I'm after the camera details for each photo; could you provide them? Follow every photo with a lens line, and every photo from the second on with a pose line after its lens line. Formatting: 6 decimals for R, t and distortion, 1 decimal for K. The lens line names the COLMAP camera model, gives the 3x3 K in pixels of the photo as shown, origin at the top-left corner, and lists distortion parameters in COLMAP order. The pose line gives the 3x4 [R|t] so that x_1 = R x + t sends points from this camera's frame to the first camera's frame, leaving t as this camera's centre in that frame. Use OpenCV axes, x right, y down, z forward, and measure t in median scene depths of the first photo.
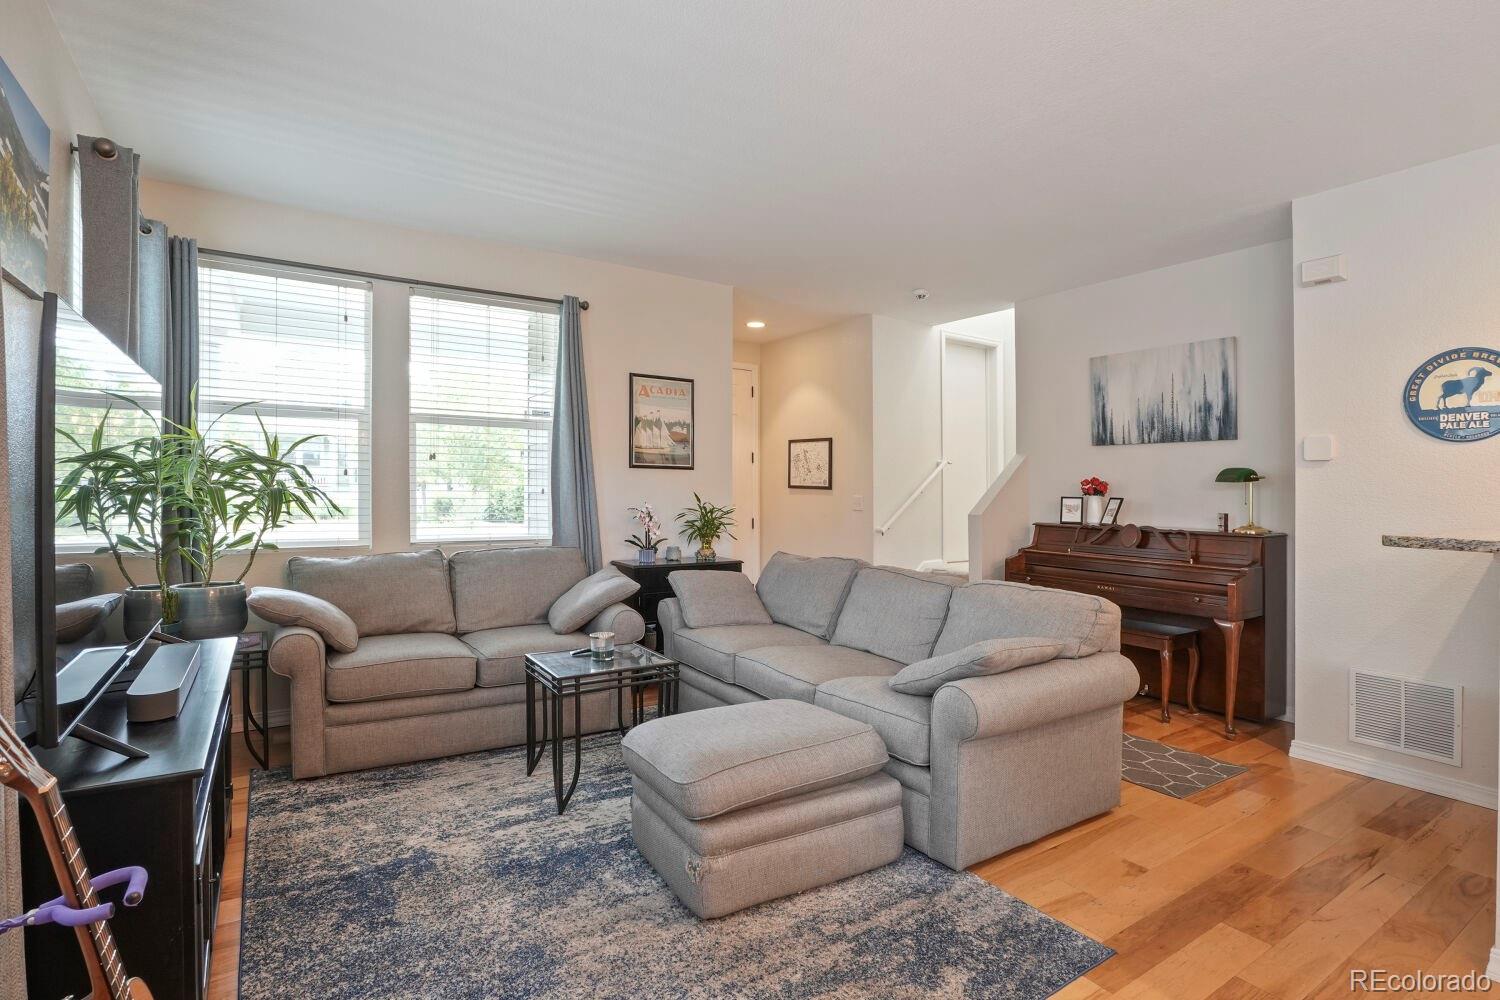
lens RADIAL K [[729.1, 0, 754.1], [0, 729.1, 481.3], [0, 0, 1]] dist [-0.024706, 0.001085]
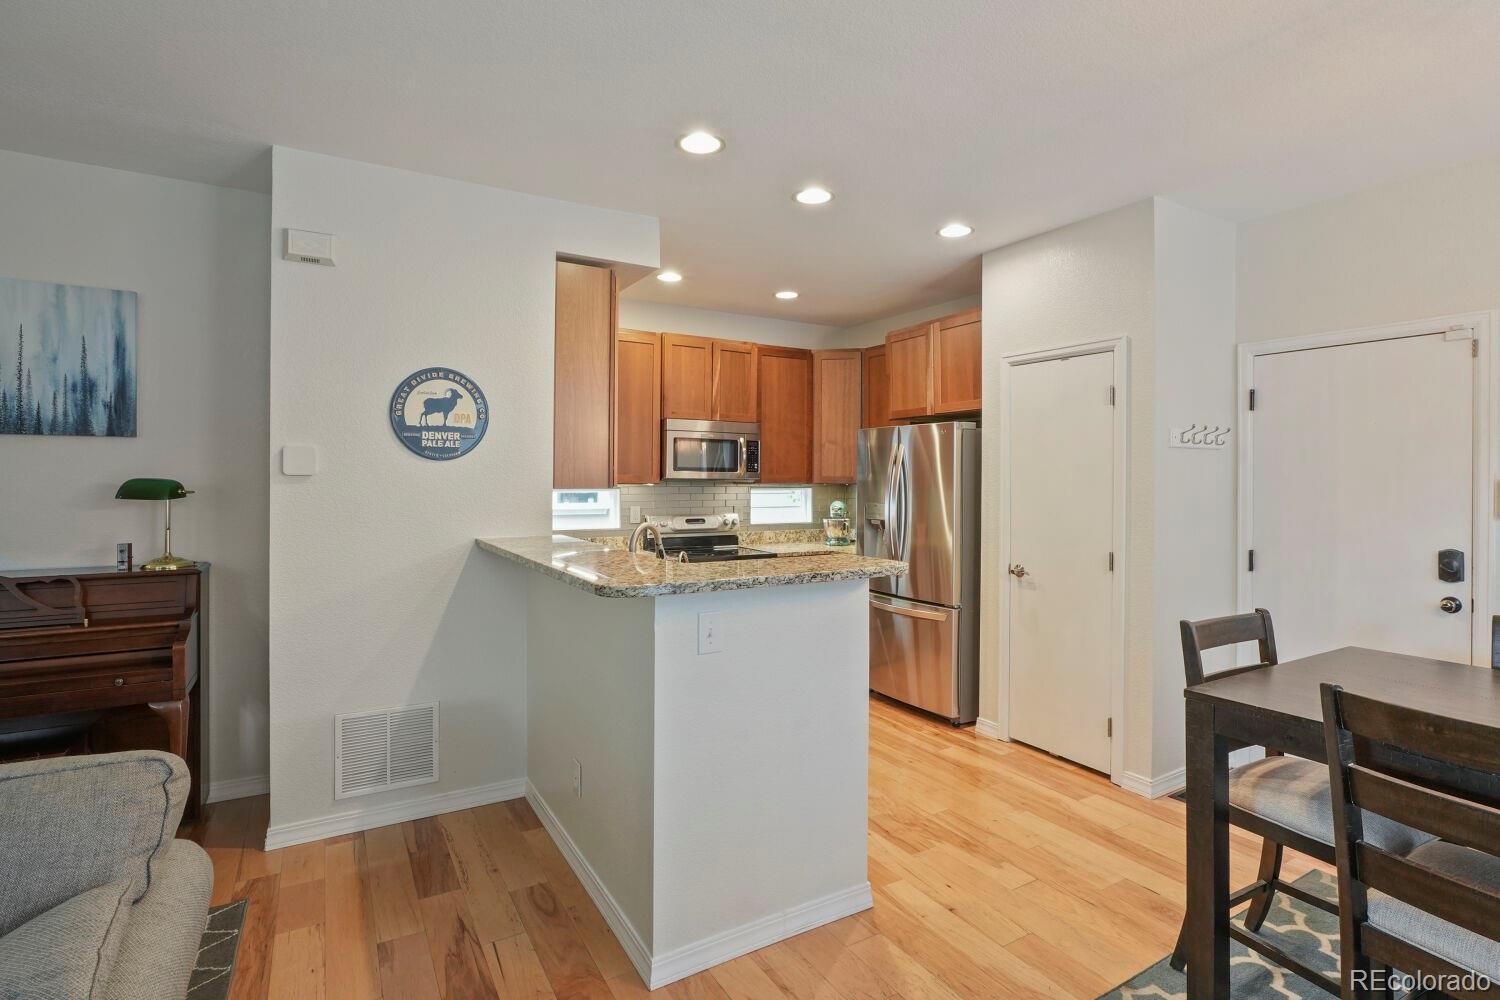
lens RADIAL K [[732.9, 0, 750.2], [0, 732.9, 466.2], [0, 0, 1]] dist [-0.026833, 0.000599]
pose [[0.037331, 0.001188, 0.999302, -0.019407], [-0.013698, 0.999906, -0.000677, -0.040918], [-0.999209, -0.013663, 0.037343, 0.405128]]
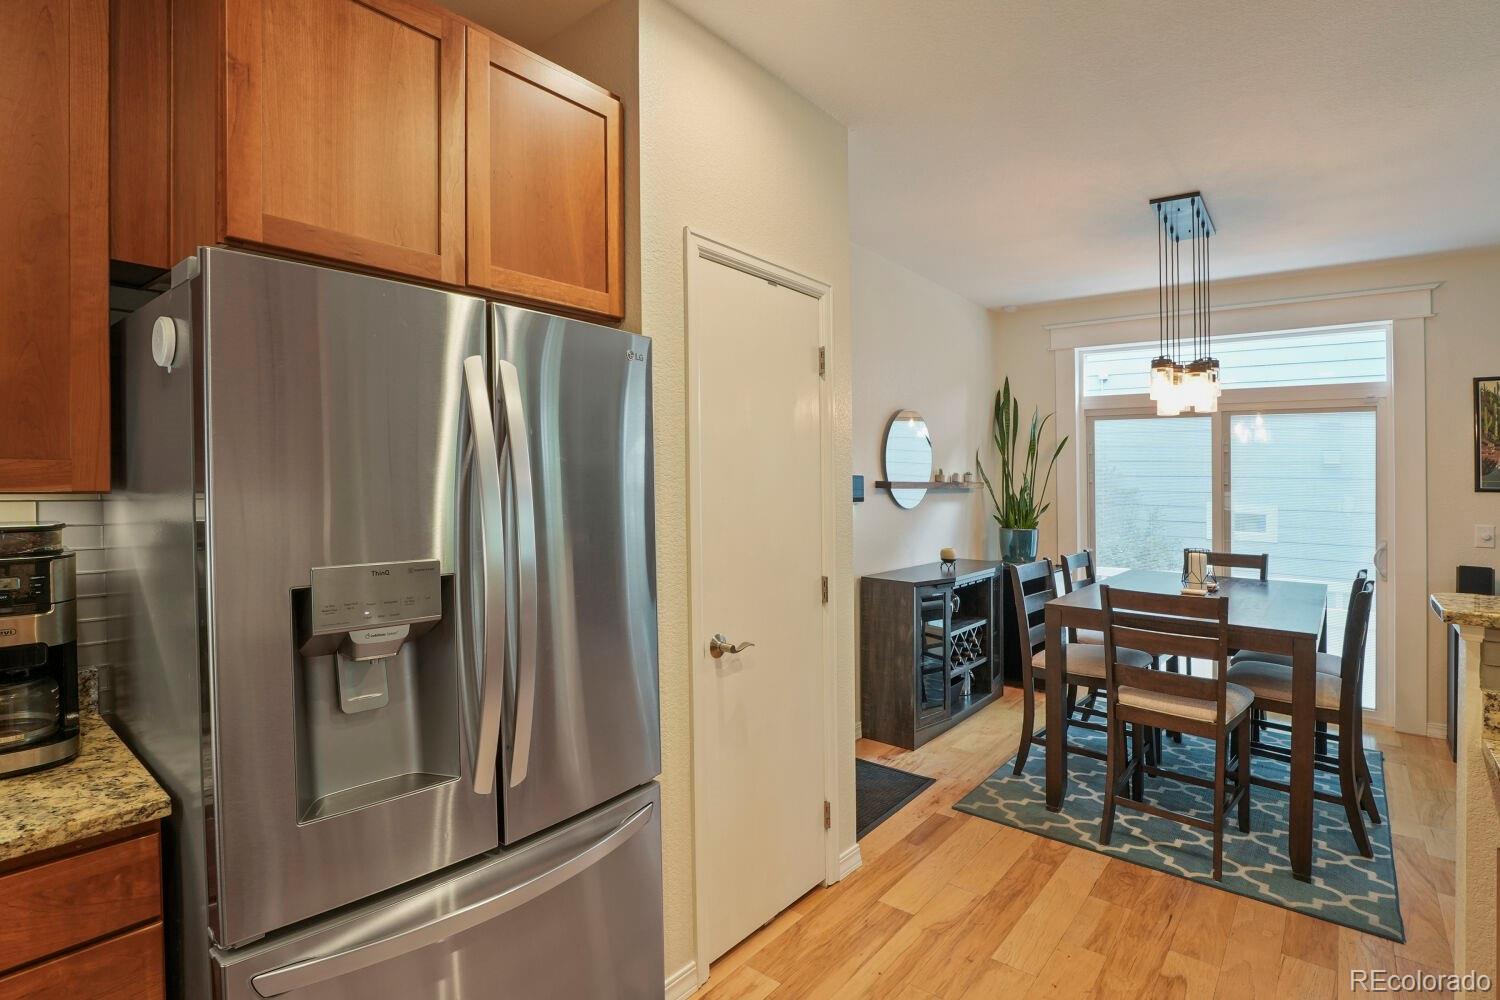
lens RADIAL K [[735.9, 0, 742.1], [0, 735.9, 482.0], [0, 0, 1]] dist [-0.027738, -0.000027]
pose [[-0.948356, -0.024301, -0.316277, 1.213762], [-0.023498, 0.999704, -0.006354, -0.019738], [0.316337, 0.001406, -0.948646, 0.598898]]
